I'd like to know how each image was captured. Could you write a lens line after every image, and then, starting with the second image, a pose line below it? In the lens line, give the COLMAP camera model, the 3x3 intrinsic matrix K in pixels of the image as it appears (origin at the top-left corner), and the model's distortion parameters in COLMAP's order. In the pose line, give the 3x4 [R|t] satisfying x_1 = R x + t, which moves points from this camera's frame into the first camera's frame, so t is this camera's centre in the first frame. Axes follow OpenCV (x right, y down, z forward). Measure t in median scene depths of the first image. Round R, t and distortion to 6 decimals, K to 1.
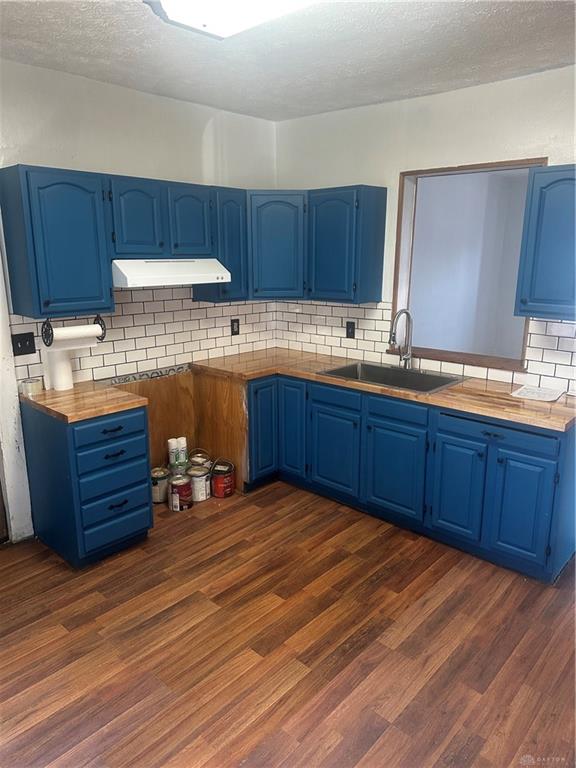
lens RADIAL K [[543.3, 0, 288.0], [0, 543.3, 384.0], [0, 0, 1]] dist [-0.003260, -0.003596]
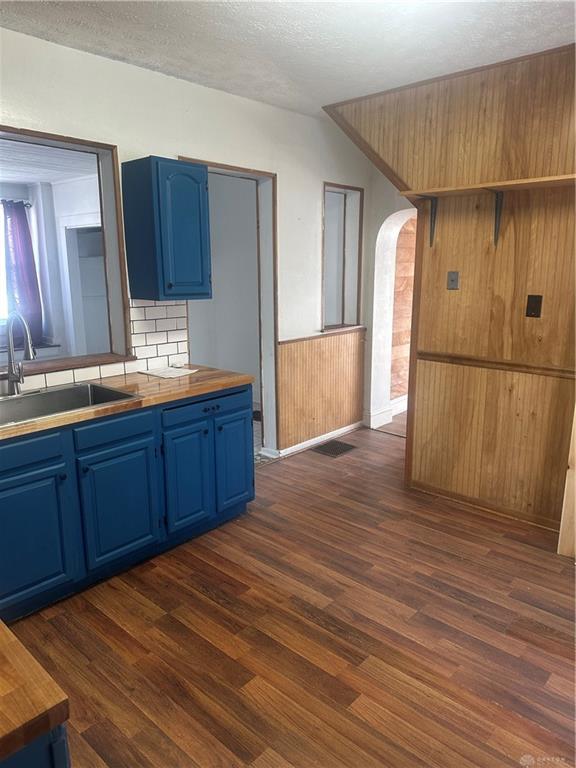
lens RADIAL K [[544.4, 0, 289.8], [0, 544.4, 371.3], [0, 0, 1]] dist [0.069670, -0.062256]
pose [[-0.001530, -0.207867, 0.978156, -0.690749], [0.249887, 0.947045, 0.201646, -0.162928], [-0.968274, 0.244737, 0.050495, 0.811078]]
